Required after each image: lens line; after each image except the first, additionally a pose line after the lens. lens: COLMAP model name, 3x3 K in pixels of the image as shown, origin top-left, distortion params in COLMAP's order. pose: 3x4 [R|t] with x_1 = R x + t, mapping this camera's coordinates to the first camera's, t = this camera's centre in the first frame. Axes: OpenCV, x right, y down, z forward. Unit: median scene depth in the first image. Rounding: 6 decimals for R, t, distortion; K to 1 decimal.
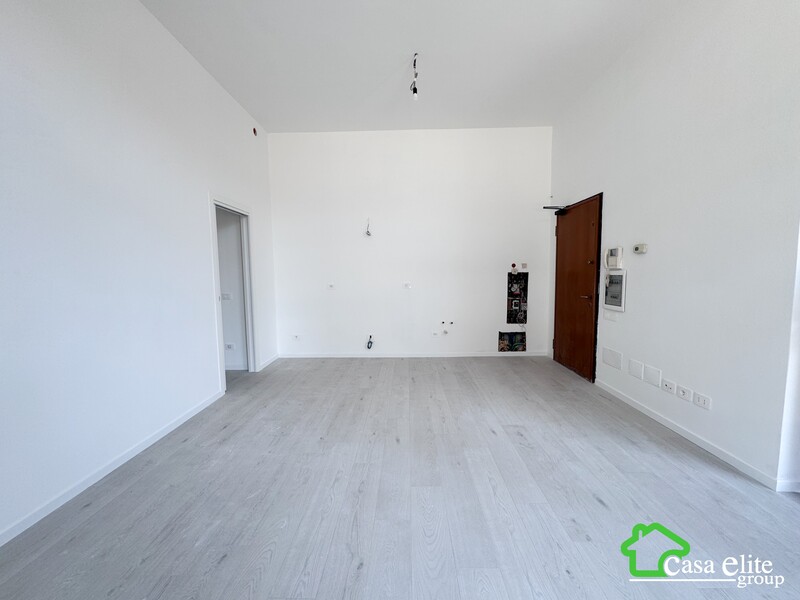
lens RADIAL K [[317.6, 0, 401.0], [0, 317.6, 300.7], [0, 0, 1]] dist [-0.001442, -0.000213]
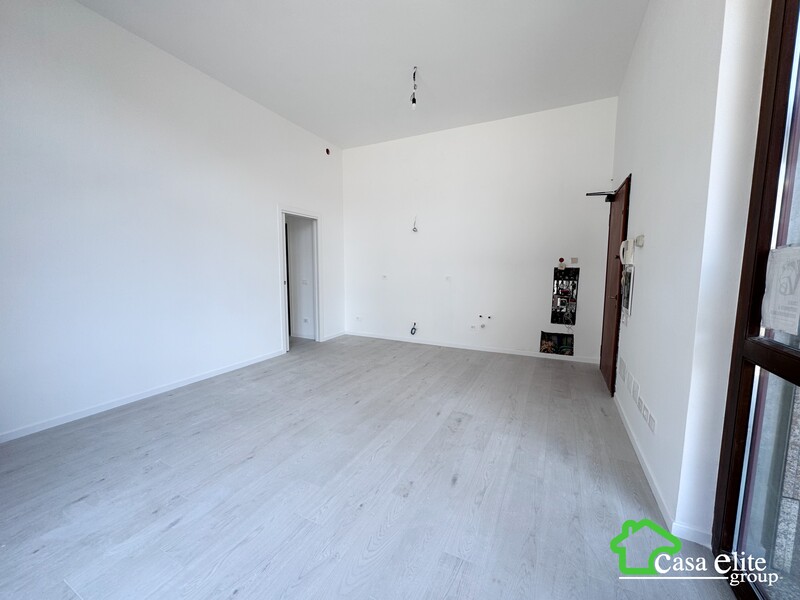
lens RADIAL K [[317.6, 0, 401.0], [0, 317.6, 300.7], [0, 0, 1]] dist [-0.001442, -0.000213]
pose [[0.904838, 0.062312, -0.421172, 0.436030], [-0.053481, 0.998031, 0.032760, 0.000033], [0.422384, -0.007118, 0.906389, -0.023841]]
